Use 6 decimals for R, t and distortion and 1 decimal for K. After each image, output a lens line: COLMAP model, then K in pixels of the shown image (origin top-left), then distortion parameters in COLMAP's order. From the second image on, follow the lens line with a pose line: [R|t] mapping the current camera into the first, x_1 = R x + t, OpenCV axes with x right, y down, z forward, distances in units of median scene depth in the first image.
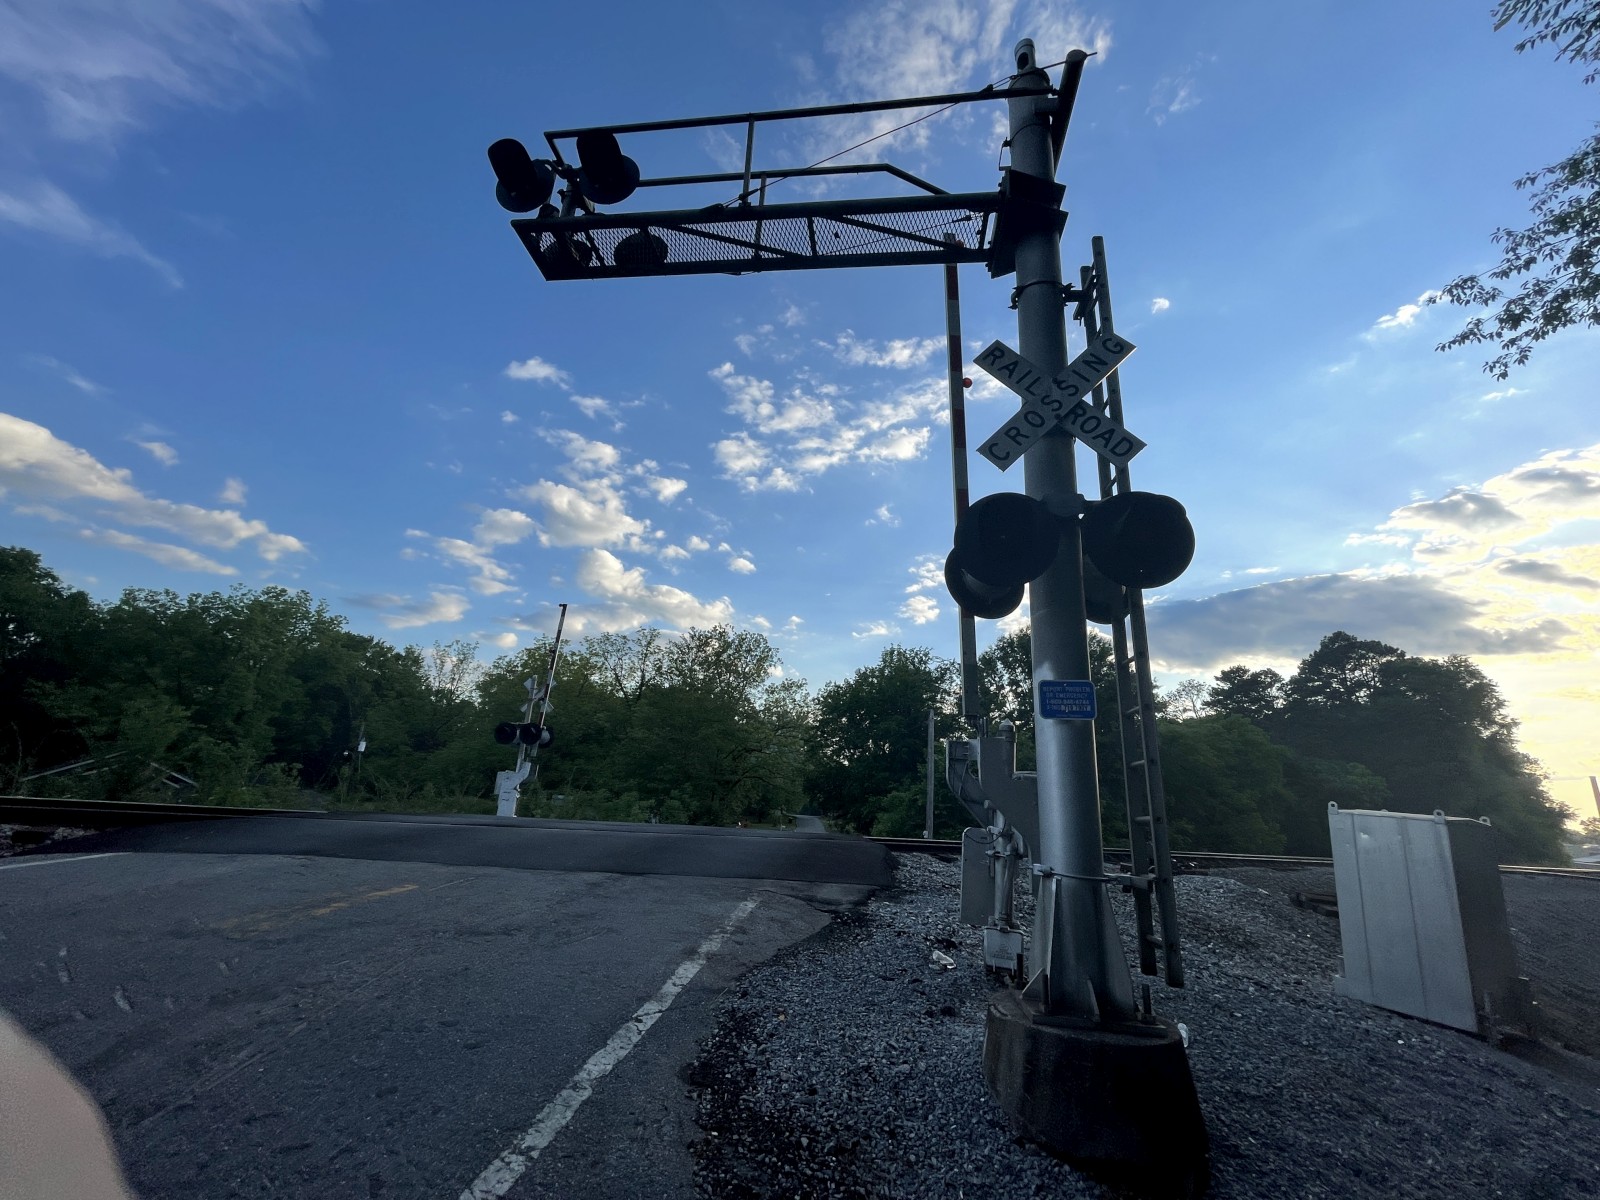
lens RADIAL K [[643.3, 0, 805.8], [0, 643.3, 600.3], [0, 0, 1]] dist [-0.000506, -0.000704]
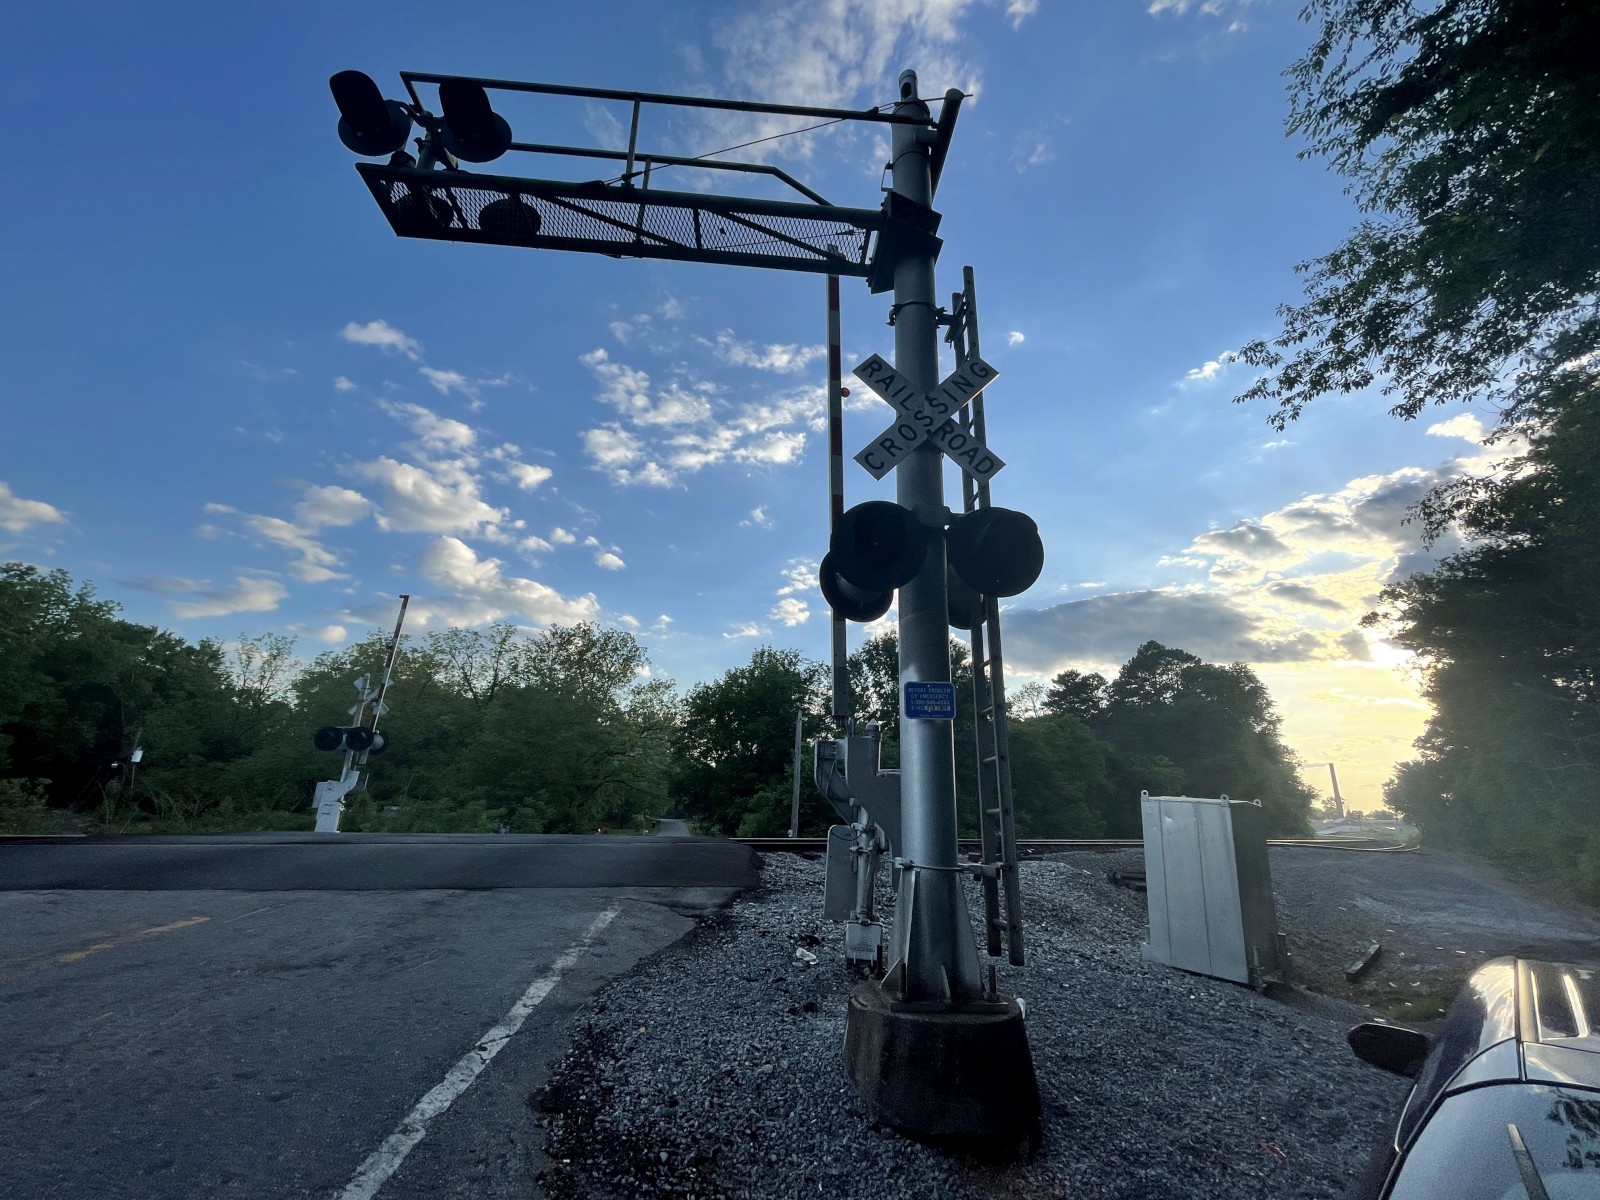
lens RADIAL K [[643.3, 0, 804.6], [0, 643.3, 600.3], [0, 0, 1]] dist [-0.000506, -0.000704]
pose [[0.980318, 0.029853, 0.195156, -0.002289], [-0.029605, 0.999553, -0.004184, 0.000348], [-0.195194, -0.001676, 0.980763, 0.002339]]
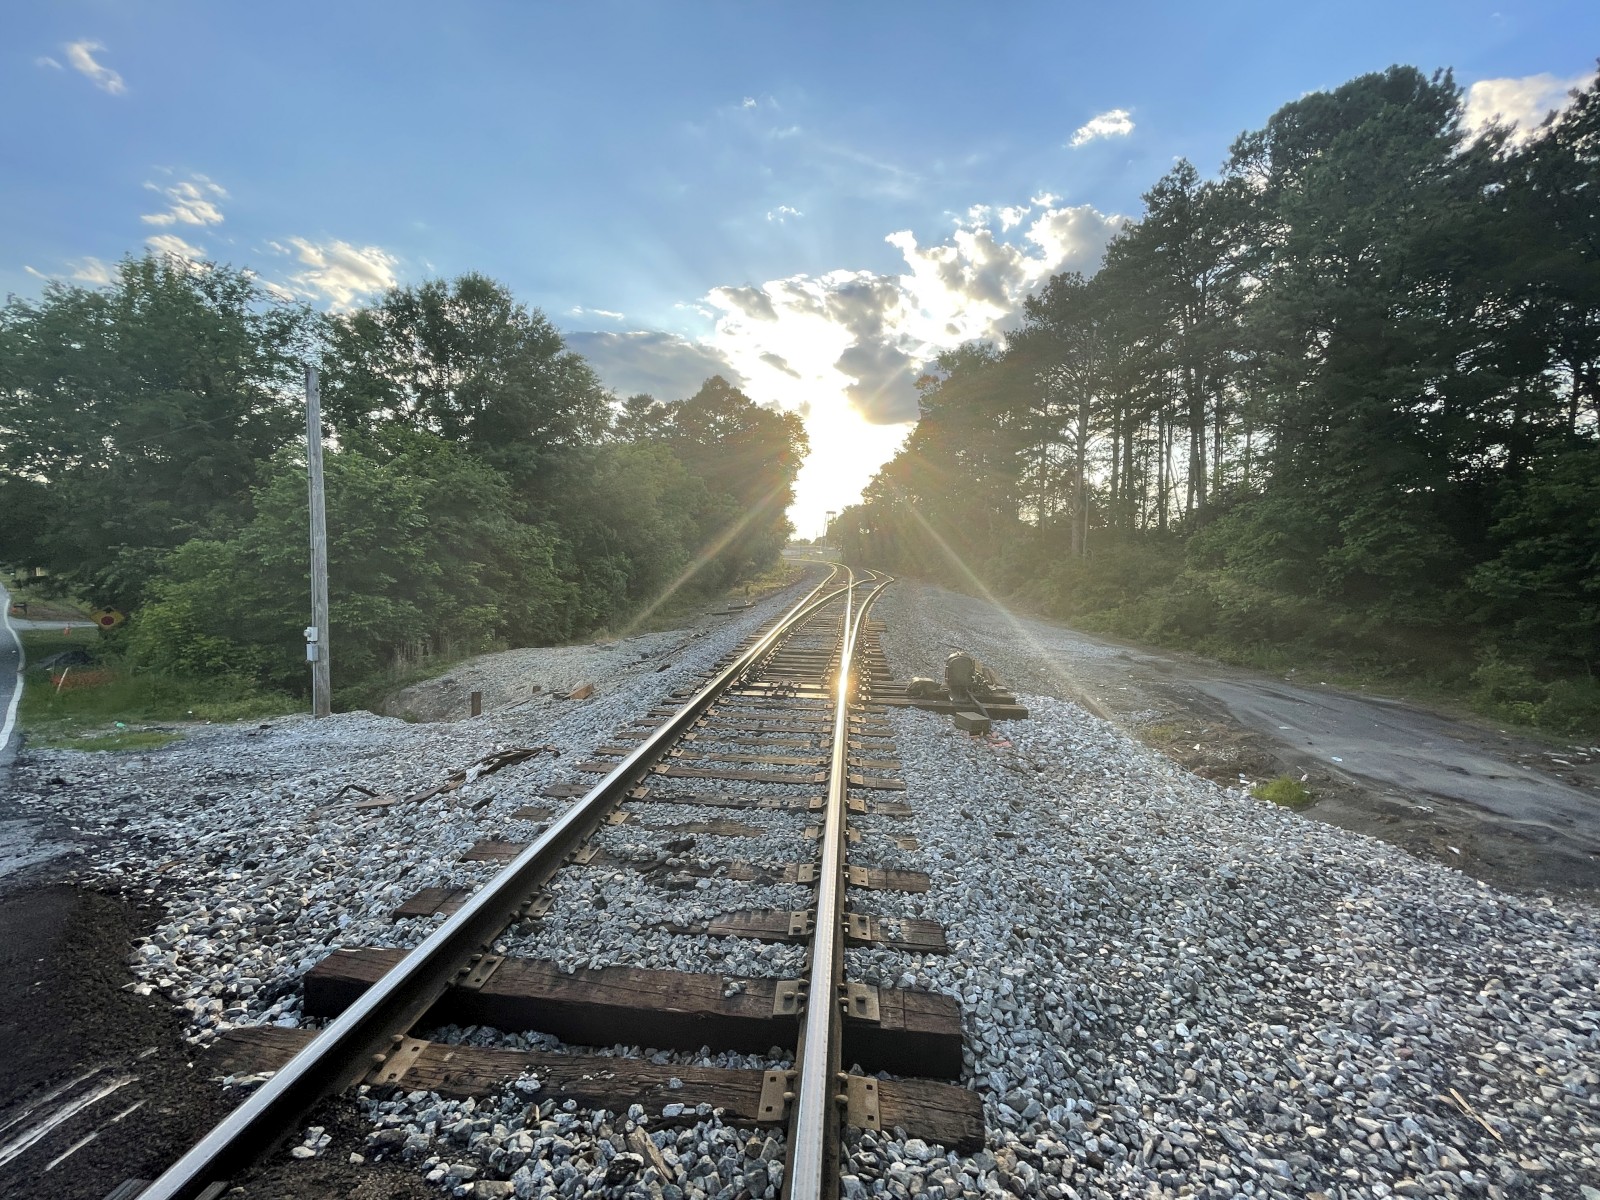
lens RADIAL K [[643.3, 0, 802.5], [0, 643.3, 605.6], [0, 0, 1]] dist [-0.000506, -0.000704]
pose [[0.604958, -0.120032, 0.787158, 0.133226], [-0.218710, 0.925501, 0.309214, 0.488420], [-0.765632, -0.359221, 0.533637, 2.004730]]
